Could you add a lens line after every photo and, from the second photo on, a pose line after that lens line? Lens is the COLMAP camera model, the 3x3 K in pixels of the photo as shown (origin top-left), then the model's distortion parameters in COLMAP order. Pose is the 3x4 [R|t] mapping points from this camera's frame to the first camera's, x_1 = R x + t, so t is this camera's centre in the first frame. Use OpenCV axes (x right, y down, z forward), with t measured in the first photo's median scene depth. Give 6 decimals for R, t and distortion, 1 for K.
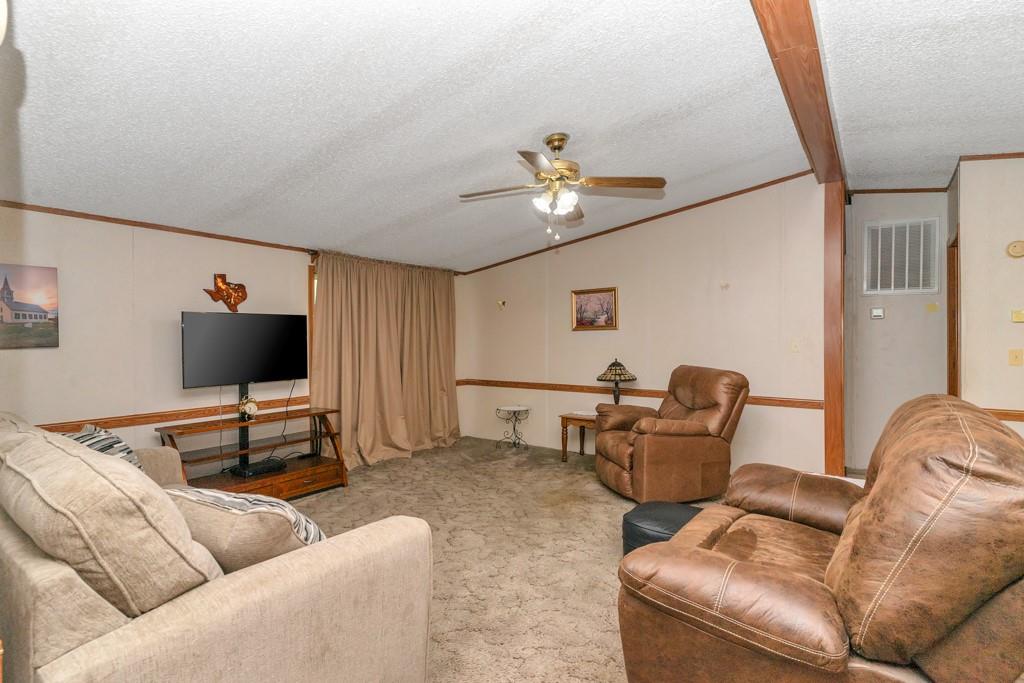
lens RADIAL K [[505.0, 0, 512.0], [0, 505.0, 341.5], [0, 0, 1]] dist [0.001173, 0.000274]
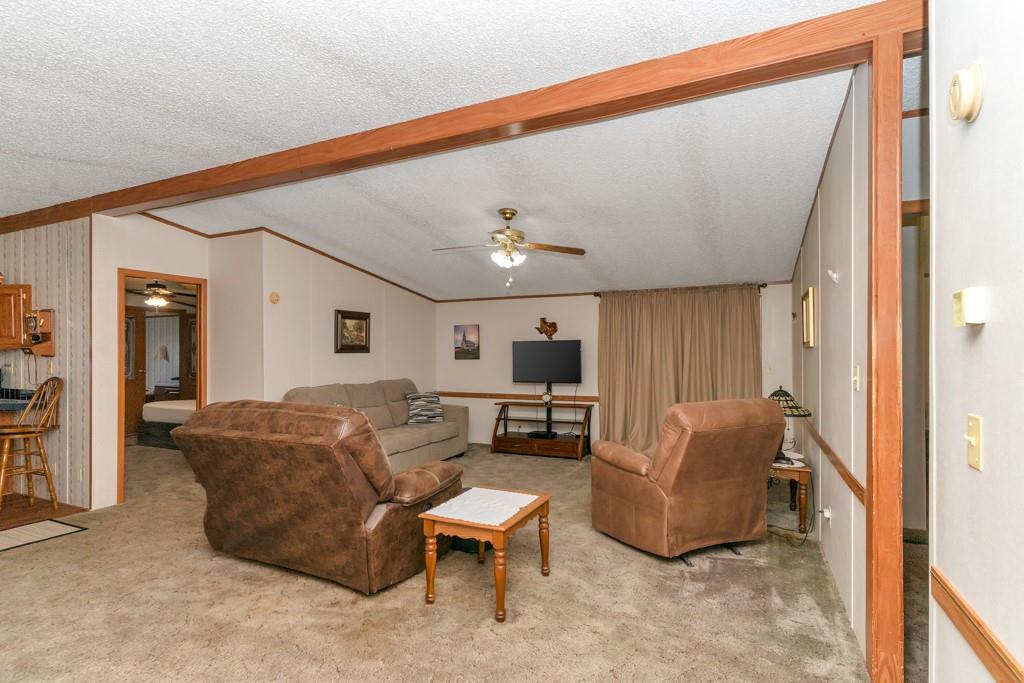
lens RADIAL K [[520.3, 0, 511.0], [0, 520.3, 349.1], [0, 0, 1]] dist [0.000371, 0.000130]
pose [[0.165928, -0.002695, -0.986134, 1.041646], [-0.002873, 0.999991, -0.003216, -0.019683], [0.986134, 0.003367, 0.165919, 0.547799]]
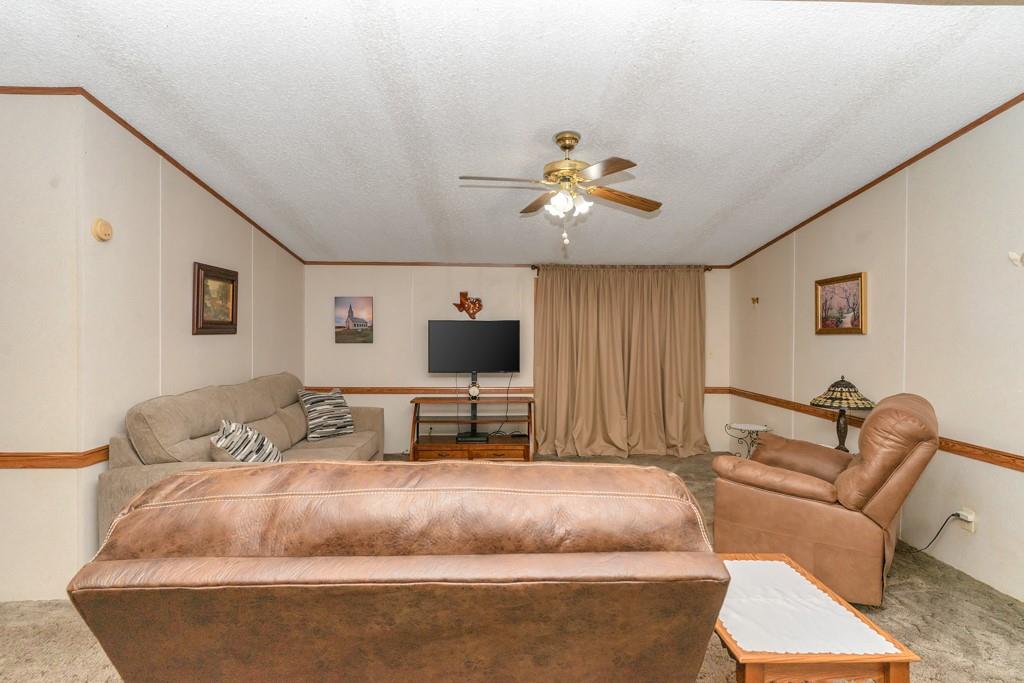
lens RADIAL K [[519.5, 0, 517.5], [0, 519.5, 338.0], [0, 0, 1]] dist [0.002698, 0.000686]
pose [[0.599817, 0.018297, -0.799928, 0.592085], [-0.014366, 0.999824, 0.012097, -0.024154], [0.800008, 0.004236, 0.599974, 0.242003]]
